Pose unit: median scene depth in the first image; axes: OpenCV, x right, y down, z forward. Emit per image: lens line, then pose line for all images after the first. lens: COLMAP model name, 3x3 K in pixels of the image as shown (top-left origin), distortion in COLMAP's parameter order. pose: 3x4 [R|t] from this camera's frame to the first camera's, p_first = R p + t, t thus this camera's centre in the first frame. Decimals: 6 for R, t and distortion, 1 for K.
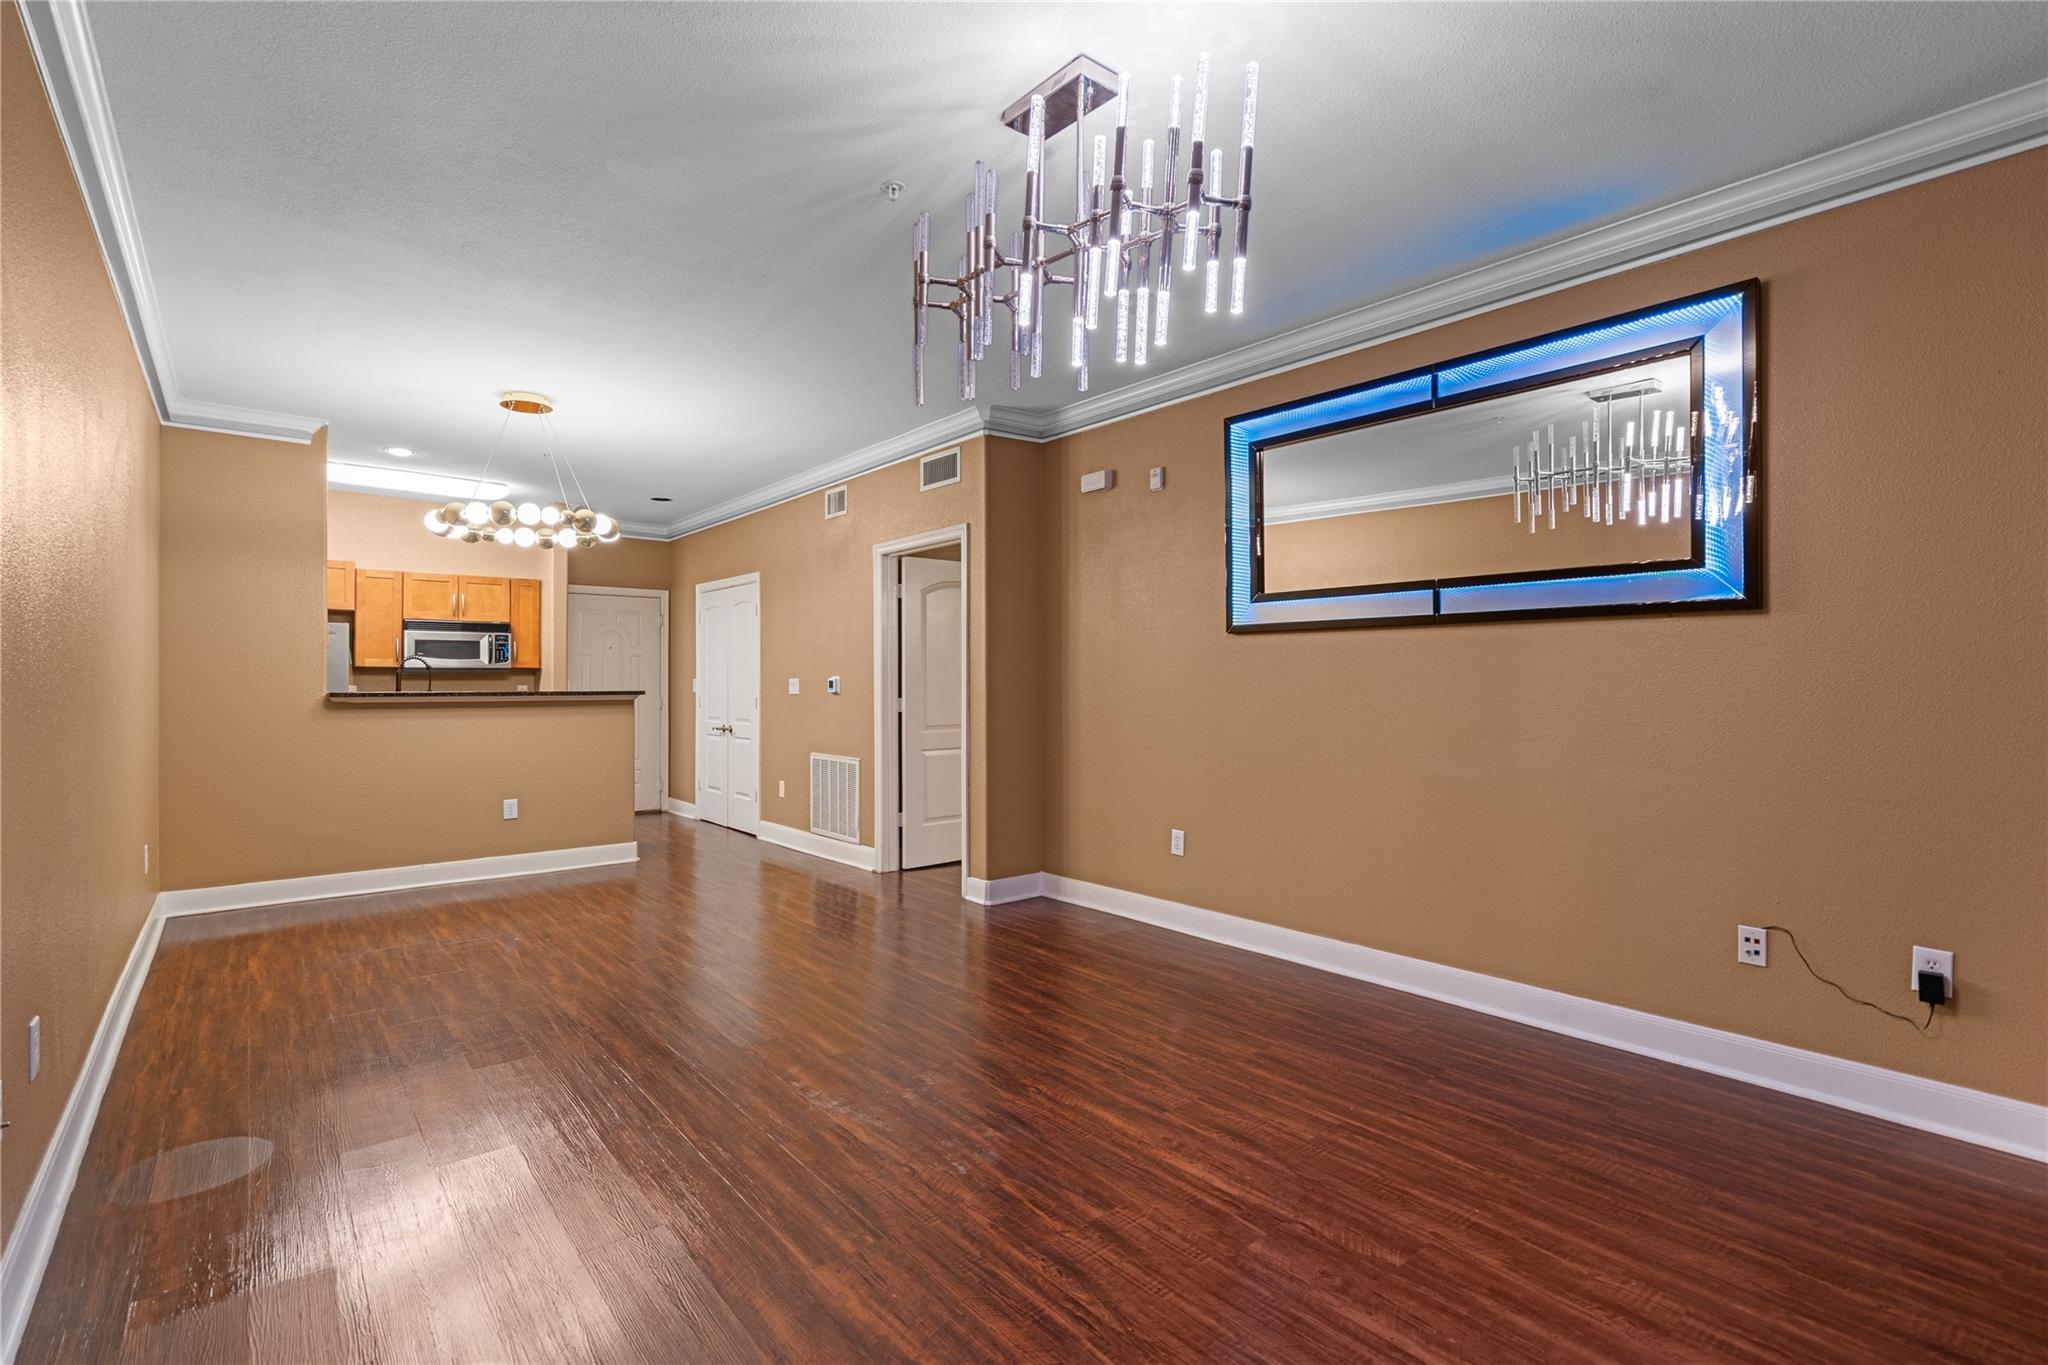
lens RADIAL K [[947.2, 0, 1024.0], [0, 947.2, 682.5], [0, 0, 1]] dist [-0.000829, 0.000022]
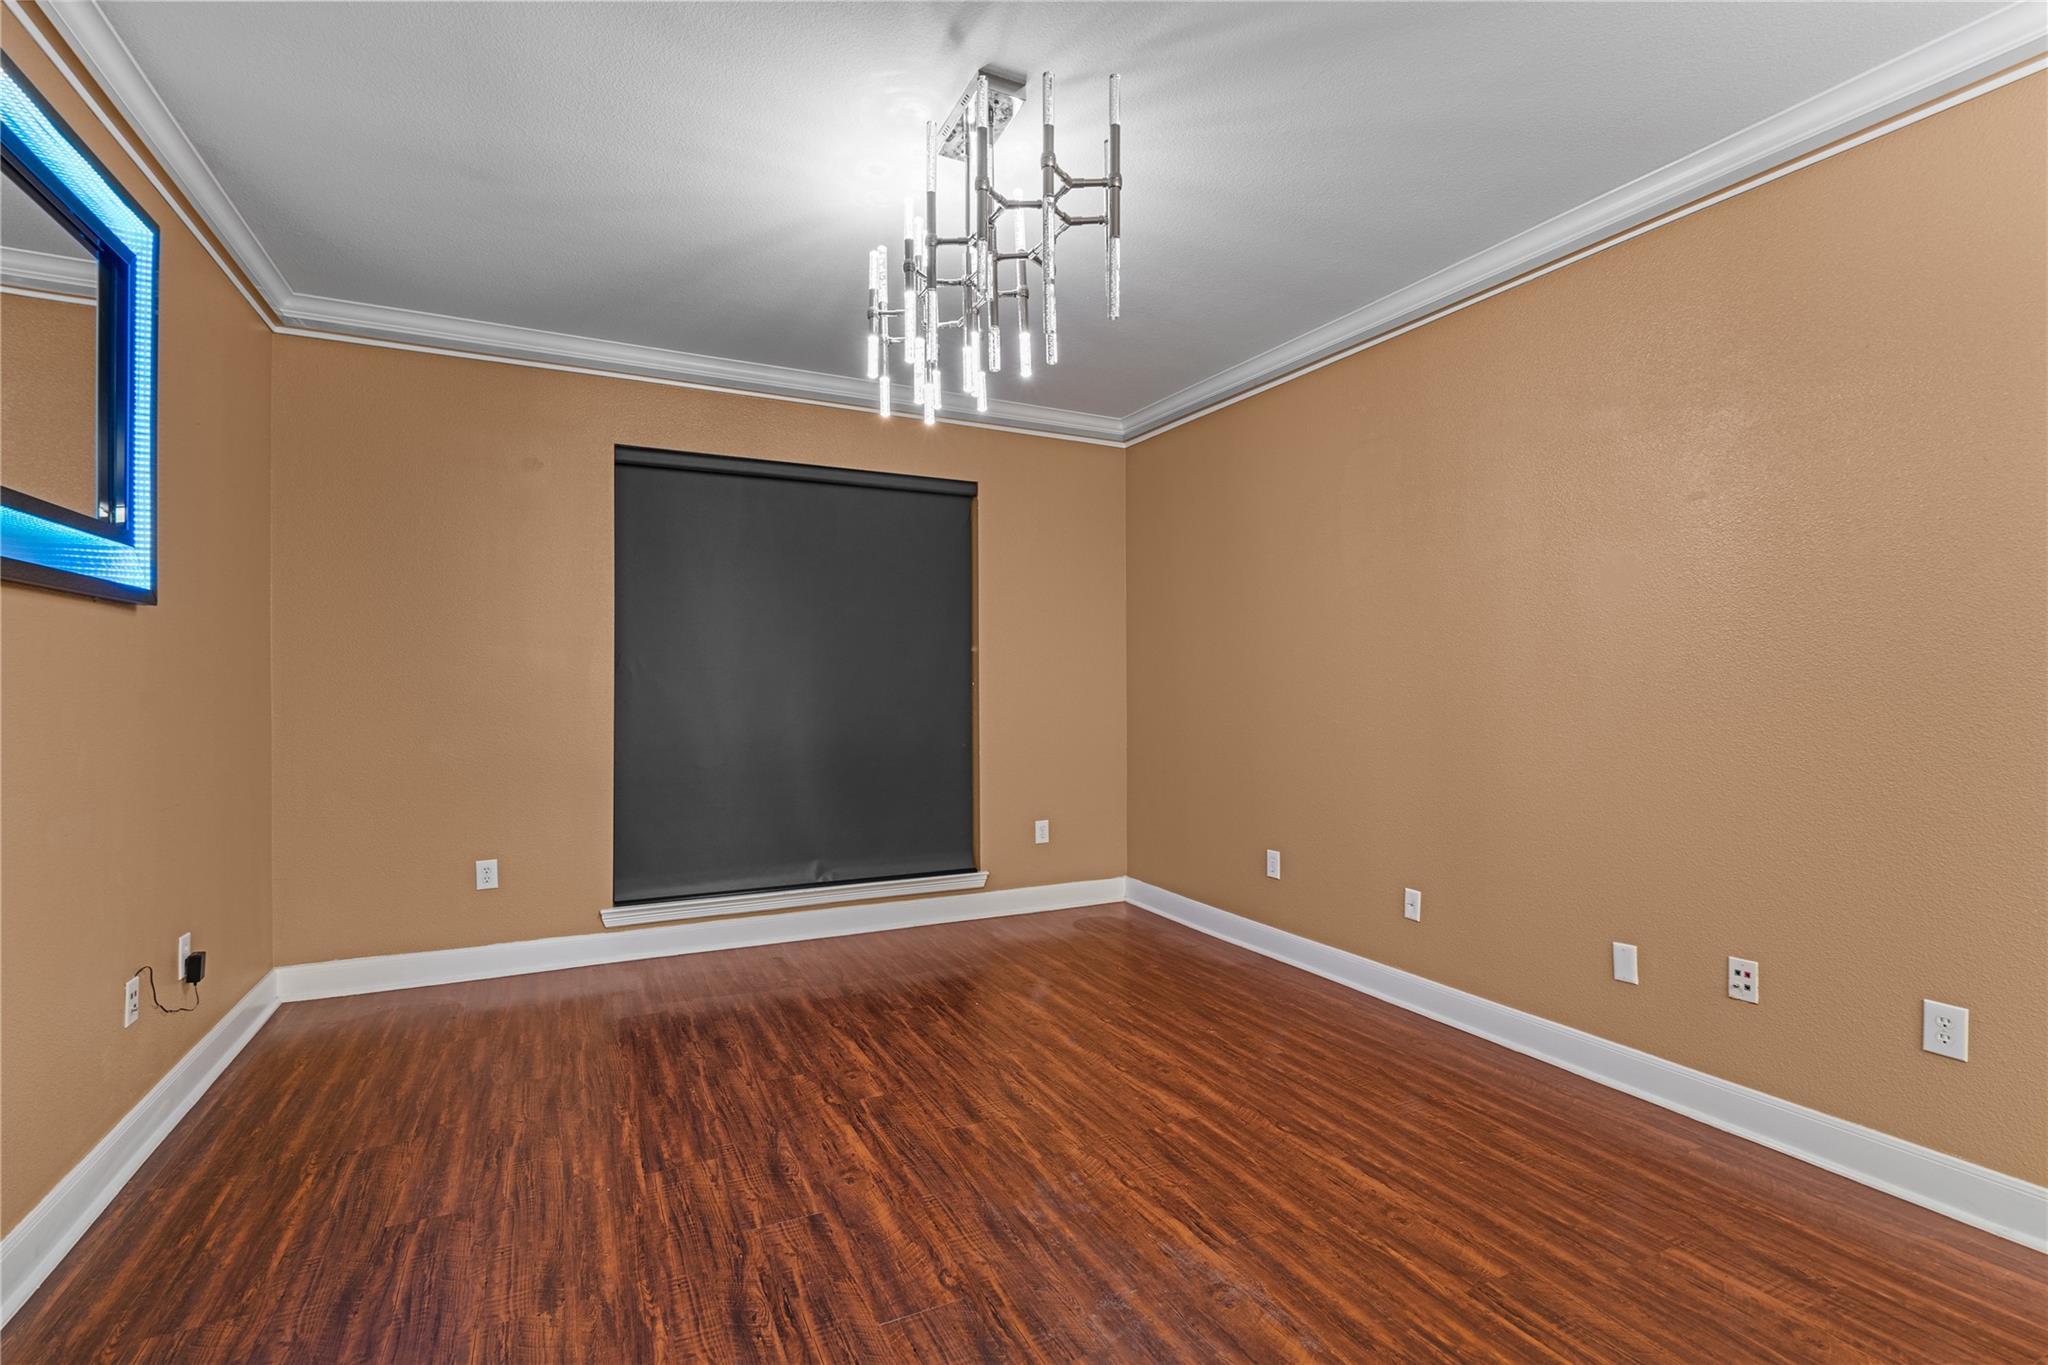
lens RADIAL K [[947.2, 0, 1024.0], [0, 947.2, 682.5], [0, 0, 1]] dist [-0.000829, 0.000022]
pose [[-0.974510, 0.001089, 0.224342, -0.316086], [0.001416, 0.999998, 0.001299, -0.010916], [-0.224340, 0.001584, -0.974510, 2.627005]]
